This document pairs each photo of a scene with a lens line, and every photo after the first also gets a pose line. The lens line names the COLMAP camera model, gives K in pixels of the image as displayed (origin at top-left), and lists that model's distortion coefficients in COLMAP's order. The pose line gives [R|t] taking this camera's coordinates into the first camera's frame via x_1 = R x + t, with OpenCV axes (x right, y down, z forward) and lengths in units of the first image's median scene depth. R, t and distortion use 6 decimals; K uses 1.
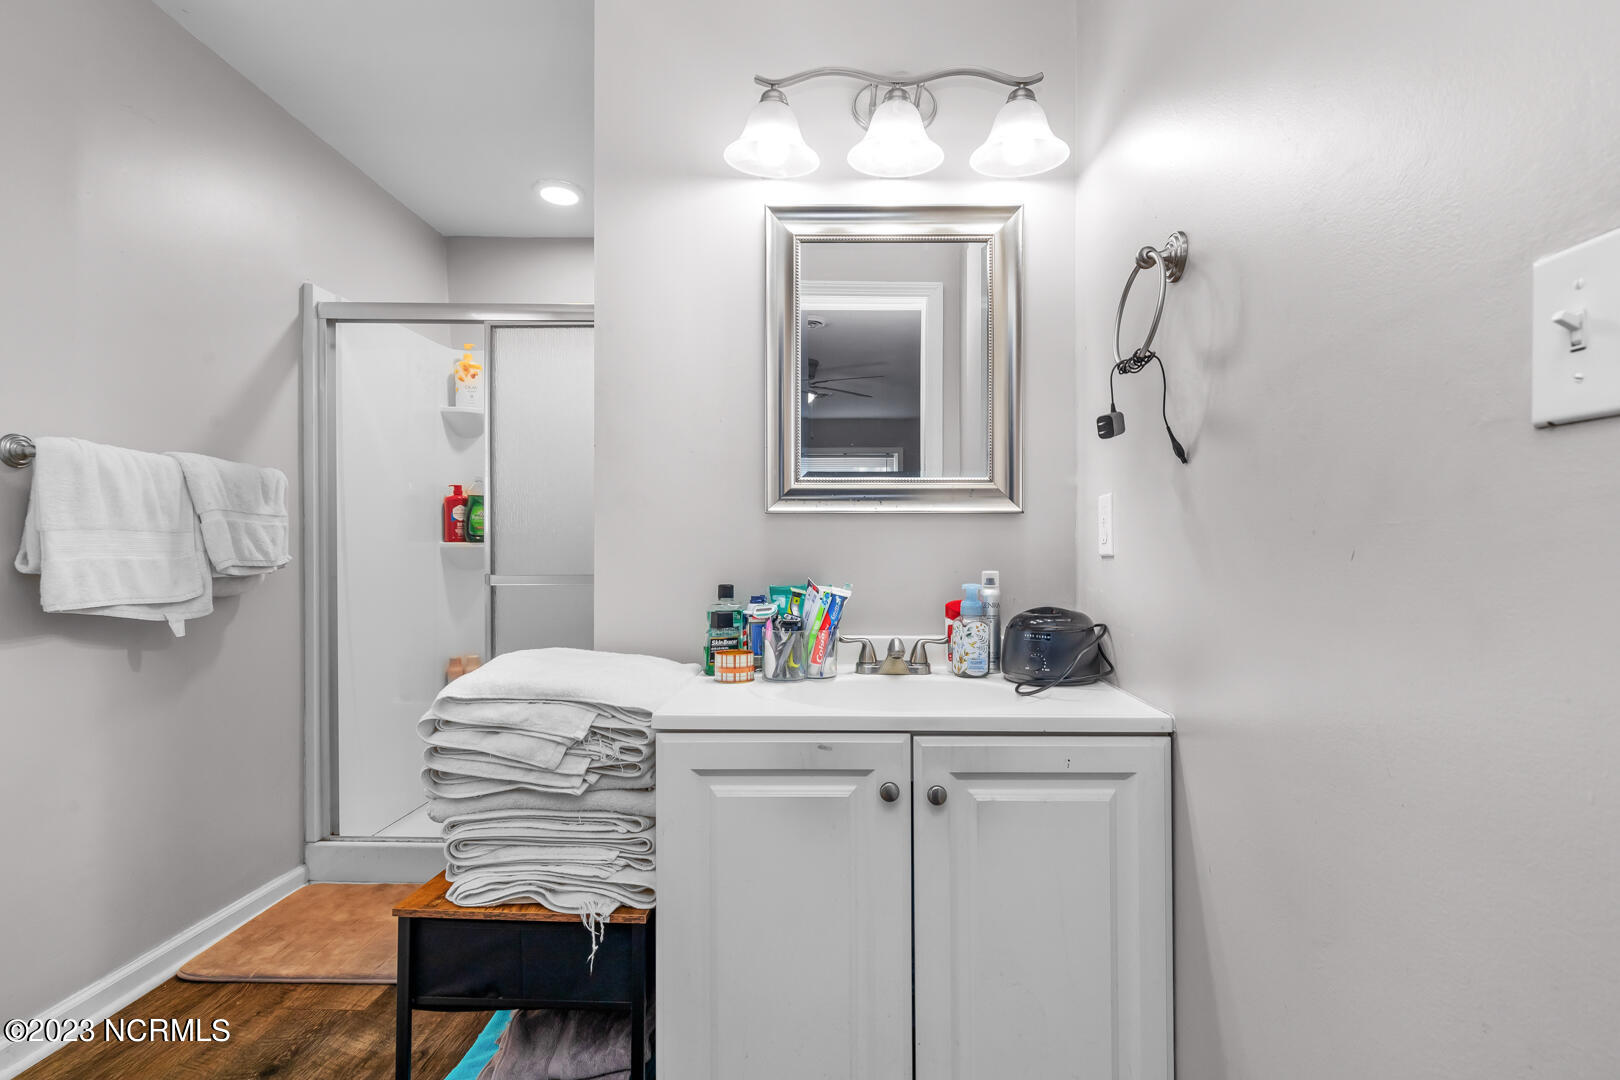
lens RADIAL K [[750.6, 0, 807.3], [0, 750.6, 552.0], [0, 0, 1]] dist [0.001400, -0.000723]
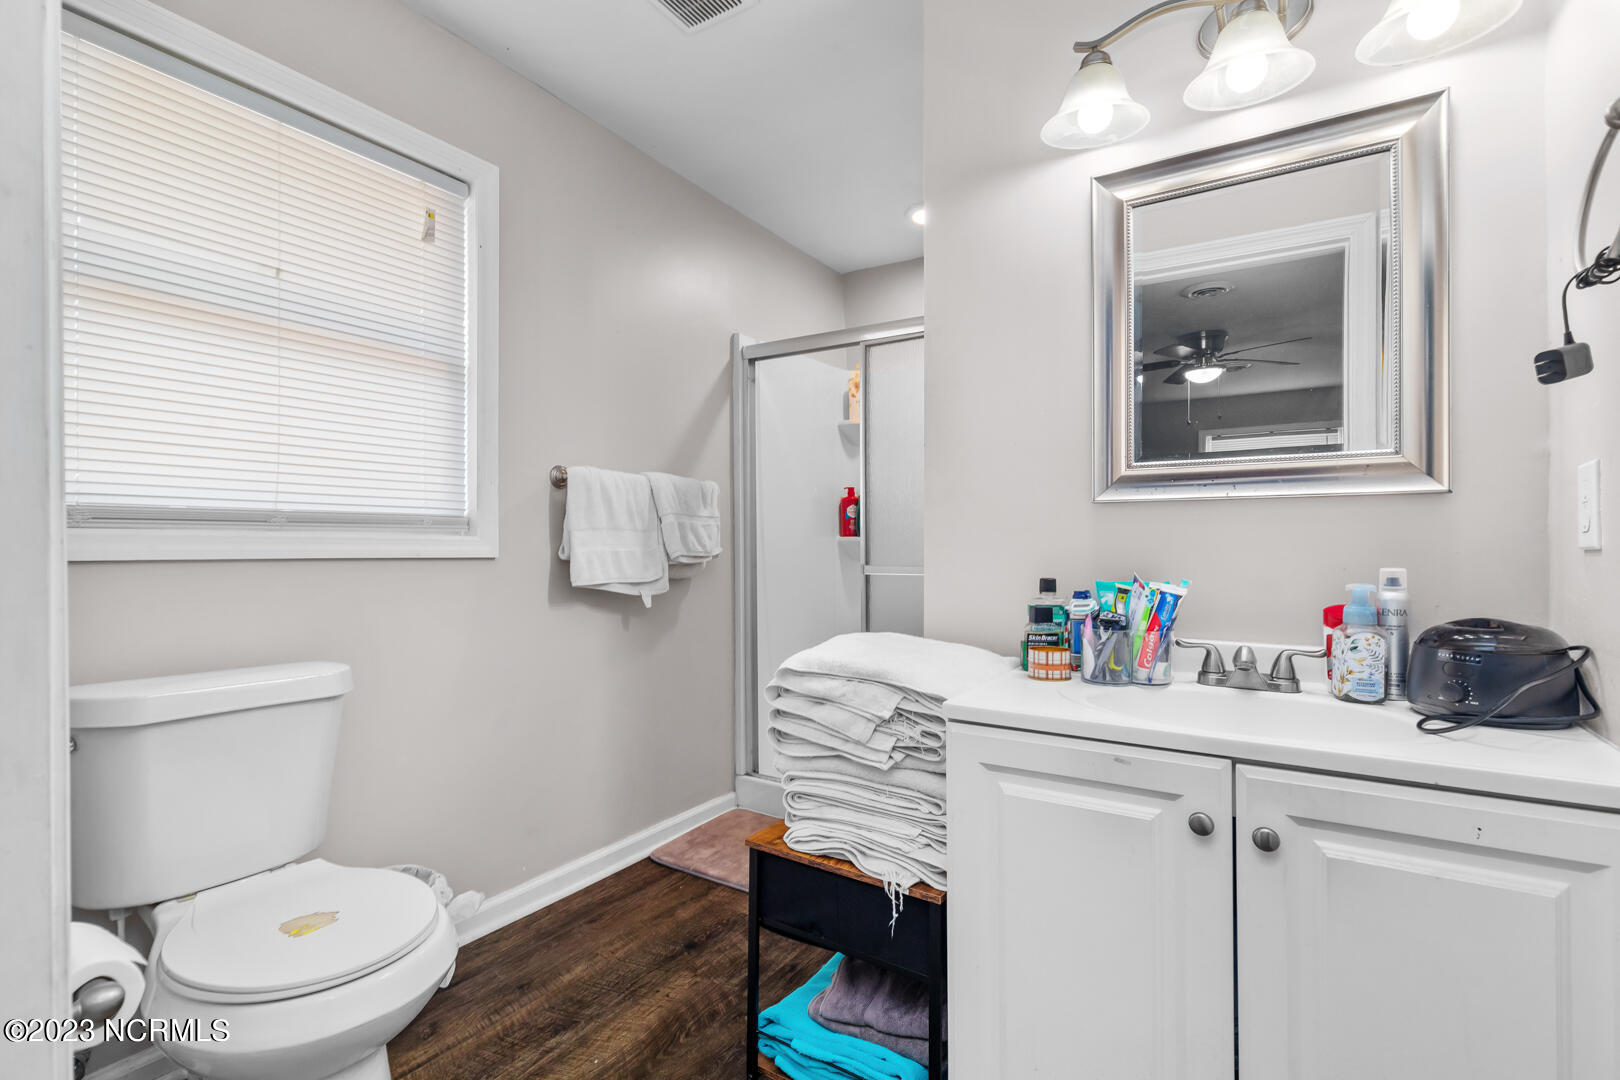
lens RADIAL K [[716.9, 0, 809.6], [0, 716.9, 544.0], [0, 0, 1]] dist [0.003490, -0.006523]
pose [[0.856218, -0.001774, -0.516612, 0.113299], [0.001077, 0.999998, -0.001648, 0.000295], [0.516614, 0.000855, 0.856218, 0.050221]]
